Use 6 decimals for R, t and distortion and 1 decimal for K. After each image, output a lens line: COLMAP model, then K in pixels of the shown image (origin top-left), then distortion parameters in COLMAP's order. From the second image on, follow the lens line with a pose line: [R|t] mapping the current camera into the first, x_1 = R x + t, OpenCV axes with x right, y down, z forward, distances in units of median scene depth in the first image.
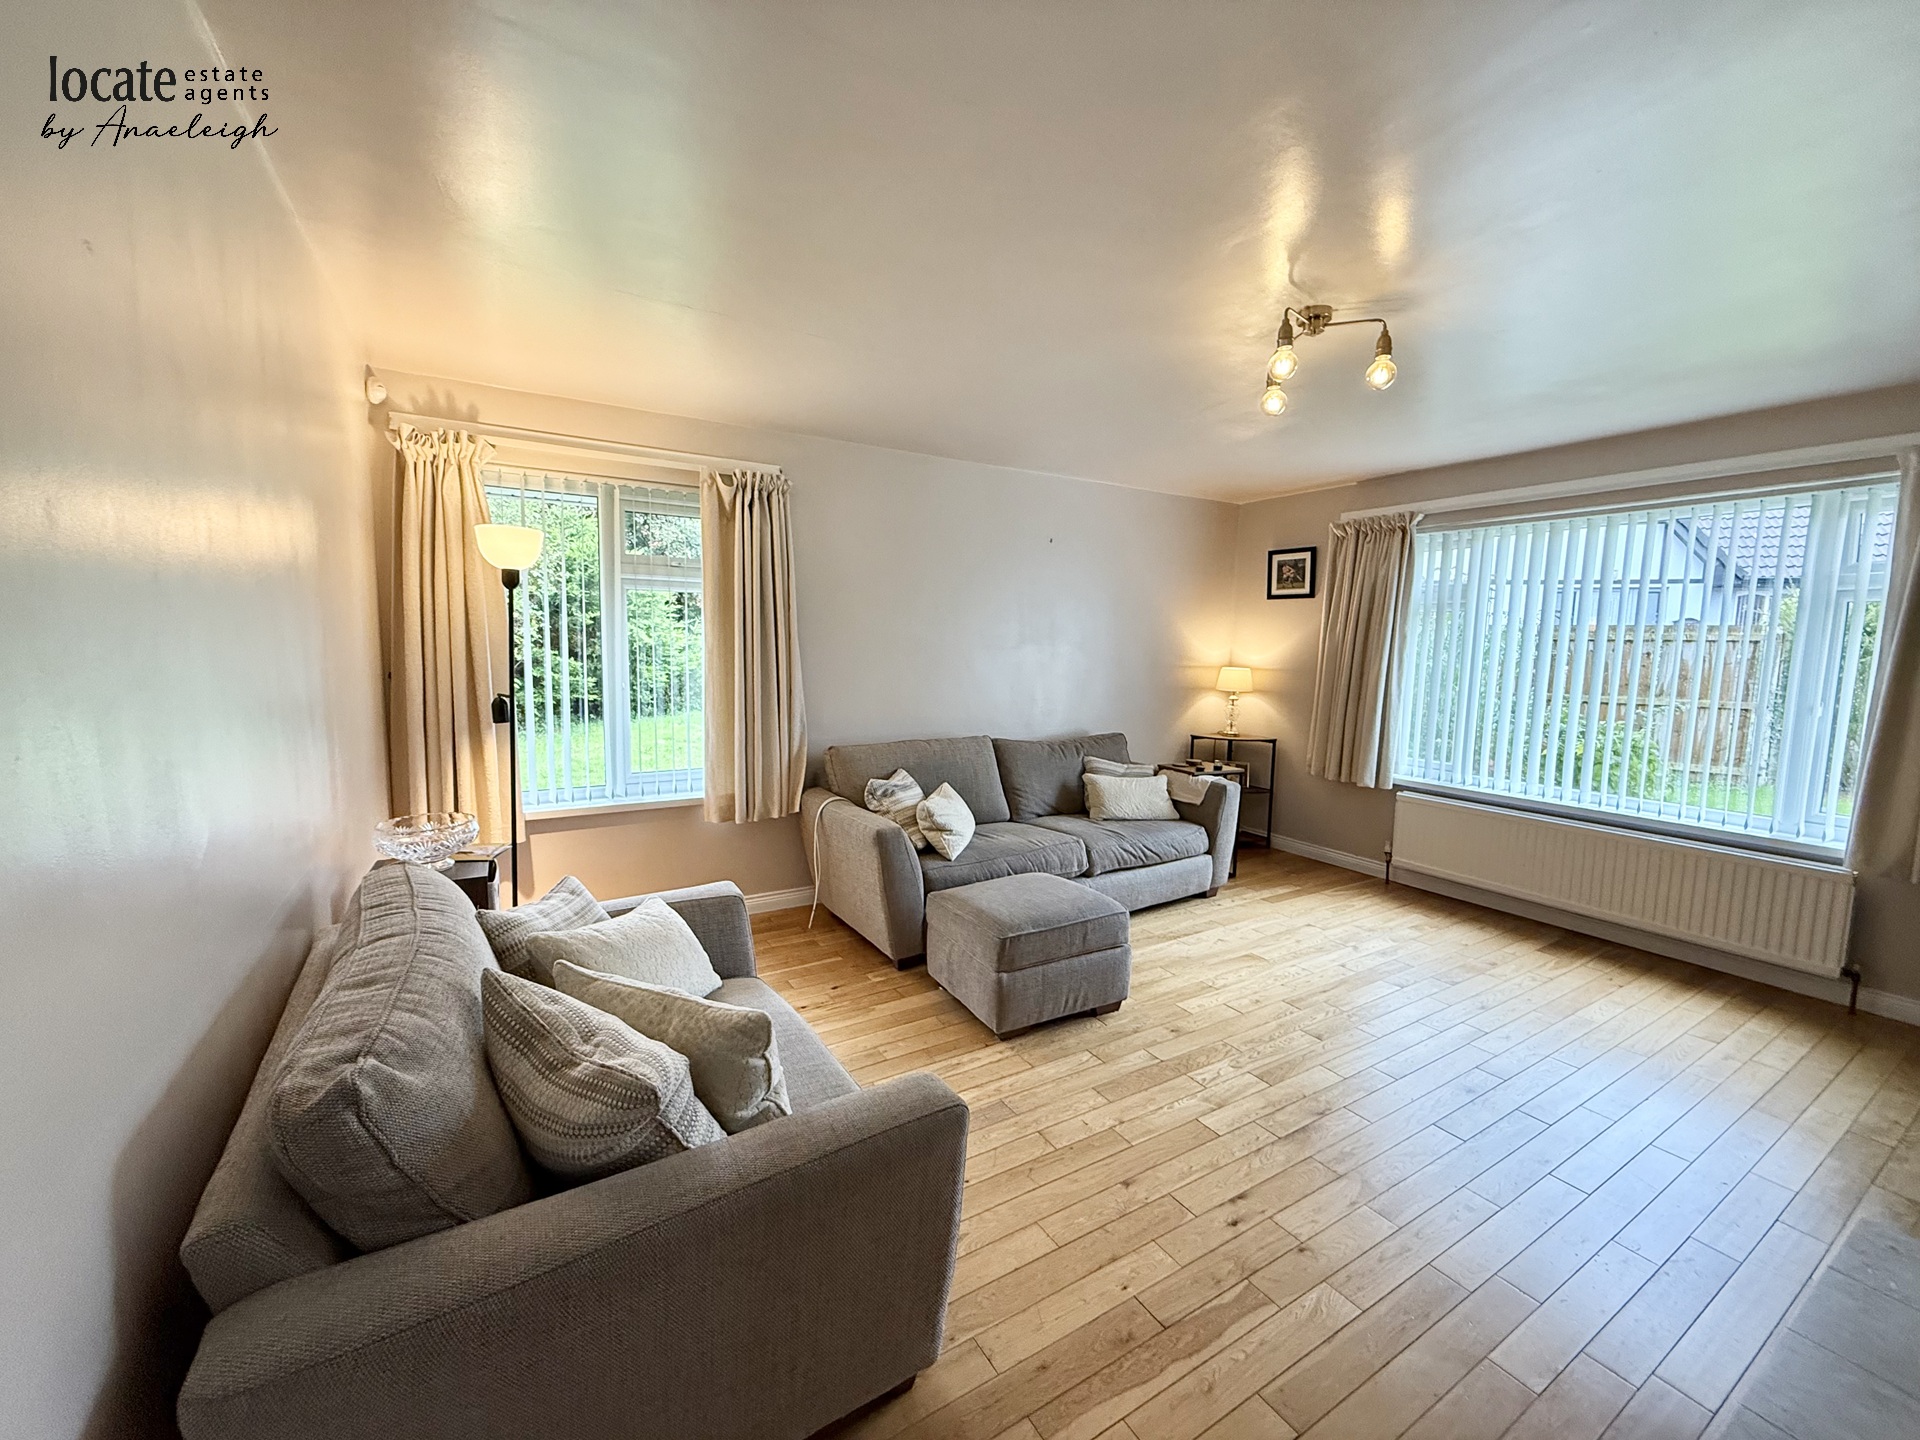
lens RADIAL K [[768.7, 0, 956.6], [0, 768.7, 722.0], [0, 0, 1]] dist [0.000403, 0.000067]
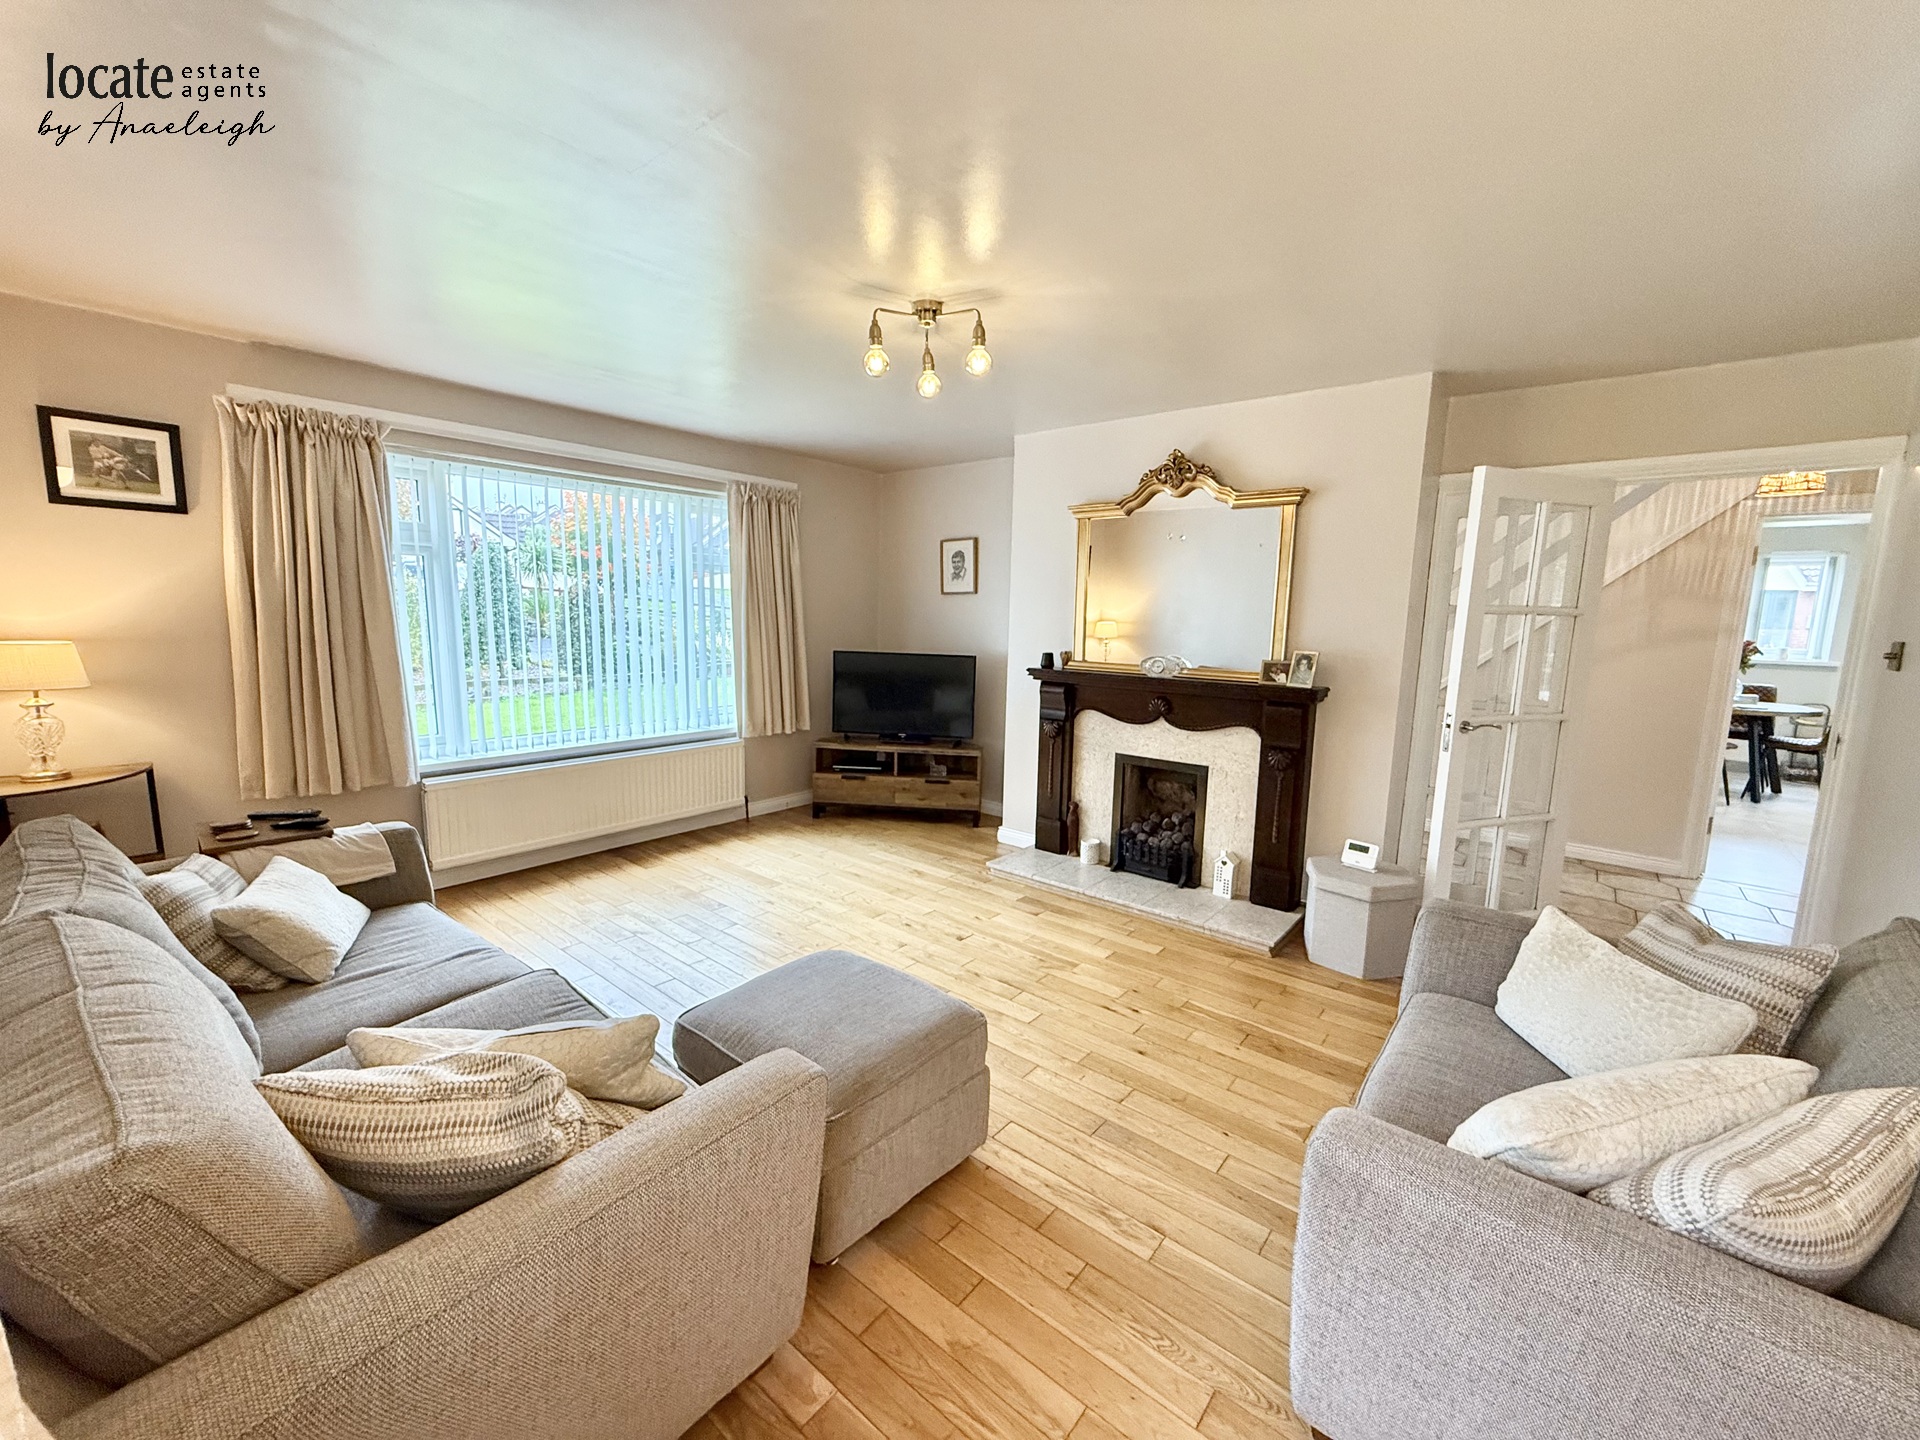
lens RADIAL K [[756.9, 0, 954.4], [0, 756.9, 721.1], [0, 0, 1]] dist [0.001025, 0.000131]
pose [[-0.323955, -0.151166, 0.933917, -0.341002], [0.084010, 0.978656, 0.187549, -0.074173], [-0.942335, 0.139216, -0.304341, 0.731201]]
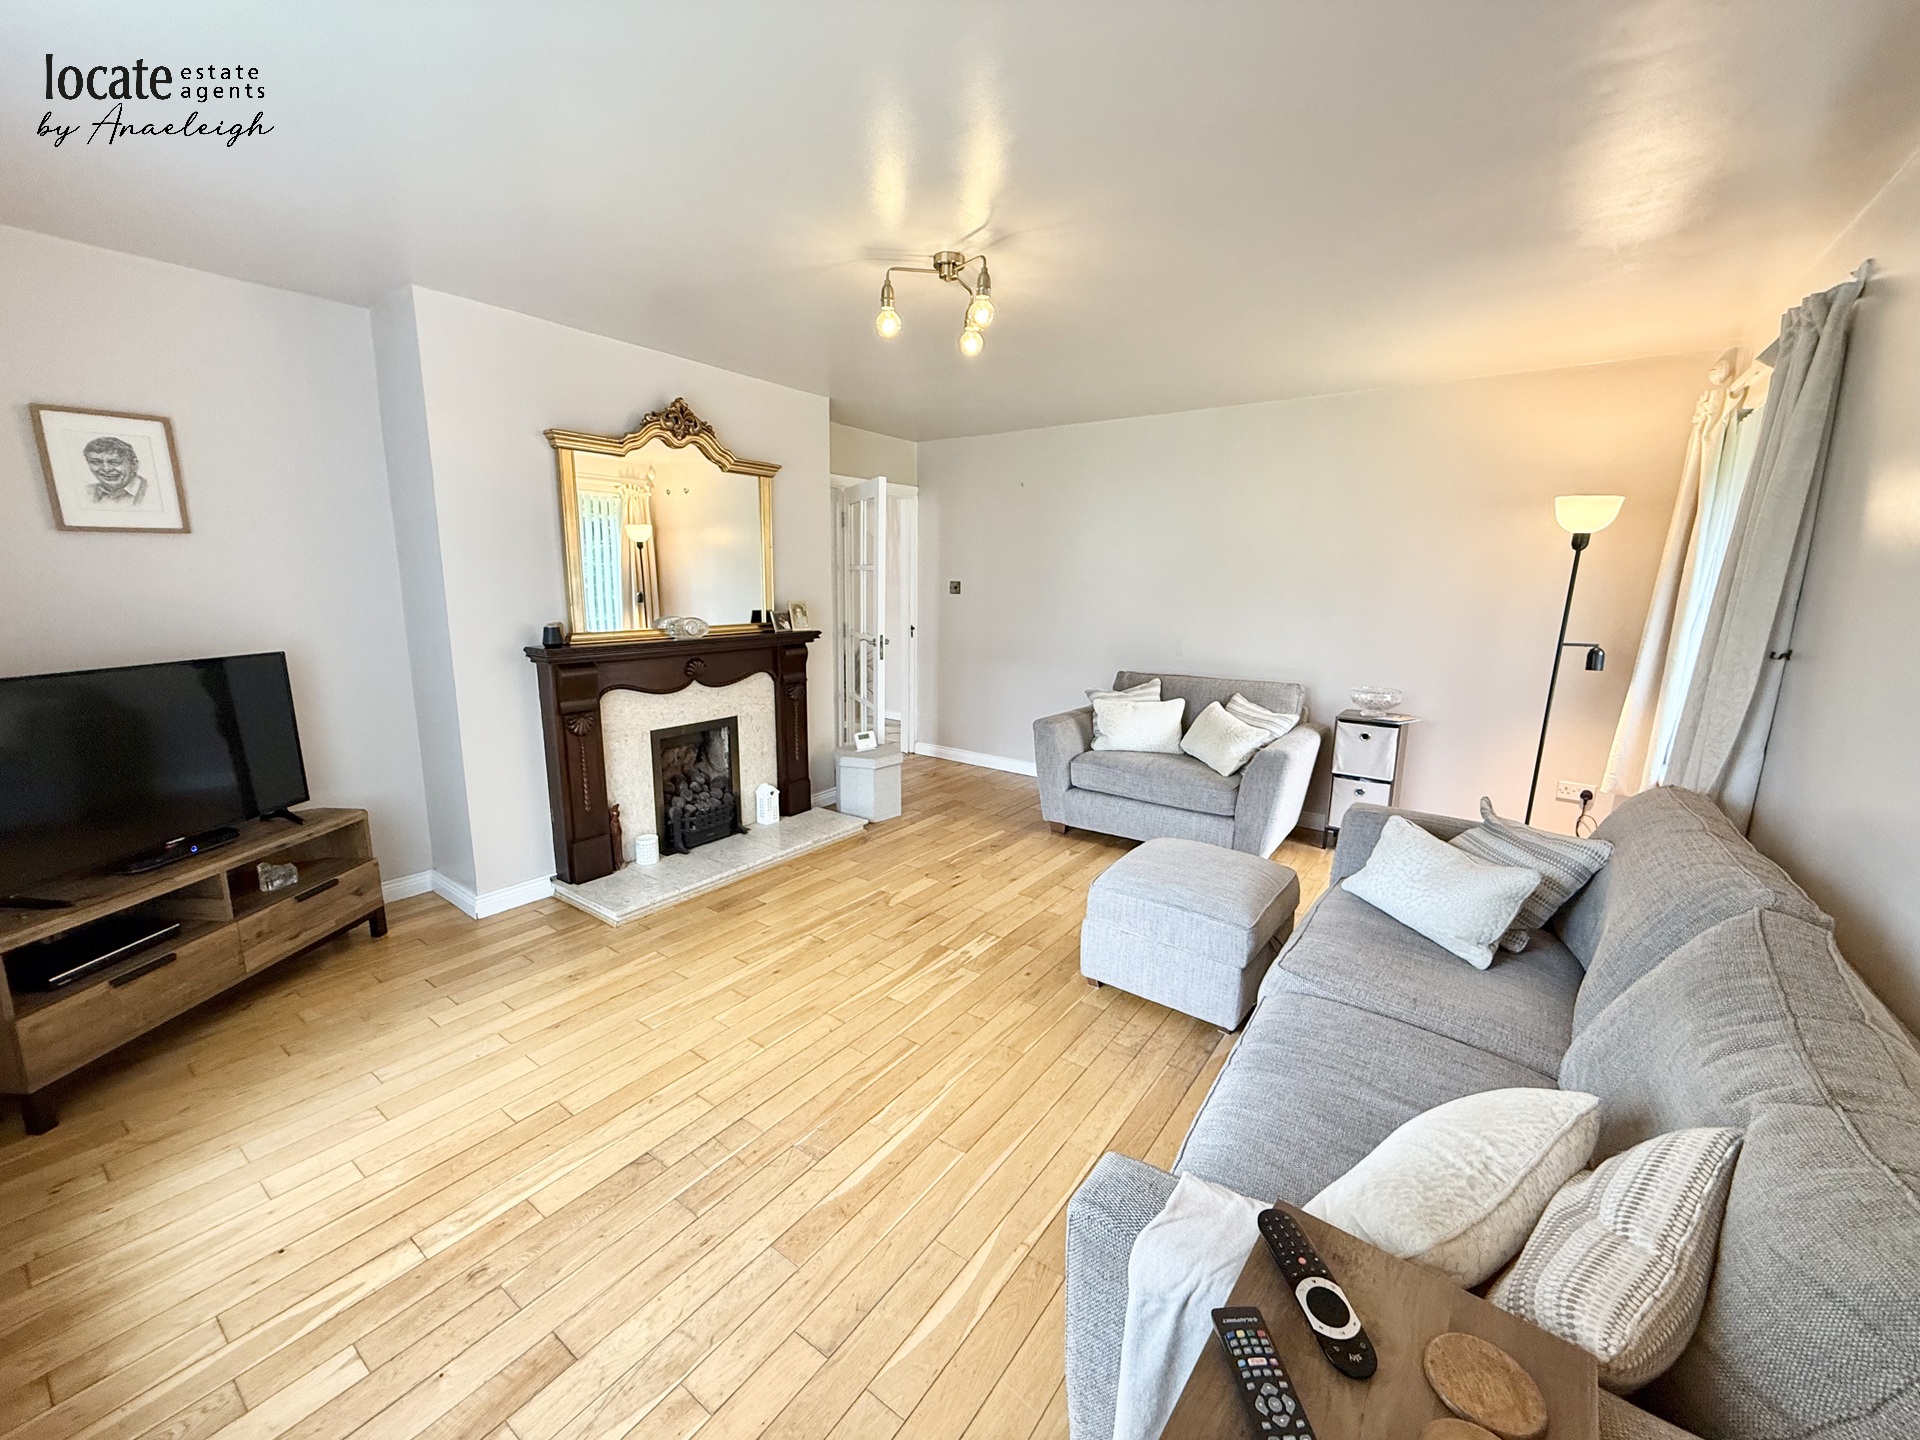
lens RADIAL K [[757.6, 0, 960.1], [0, 757.6, 722.5], [0, 0, 1]] dist [-0.012144, -0.000080]
pose [[-0.920786, 0.051637, -0.386634, 0.458619], [-0.068240, 0.954588, 0.290007, -0.114807], [0.384052, 0.293419, -0.875448, 1.110609]]
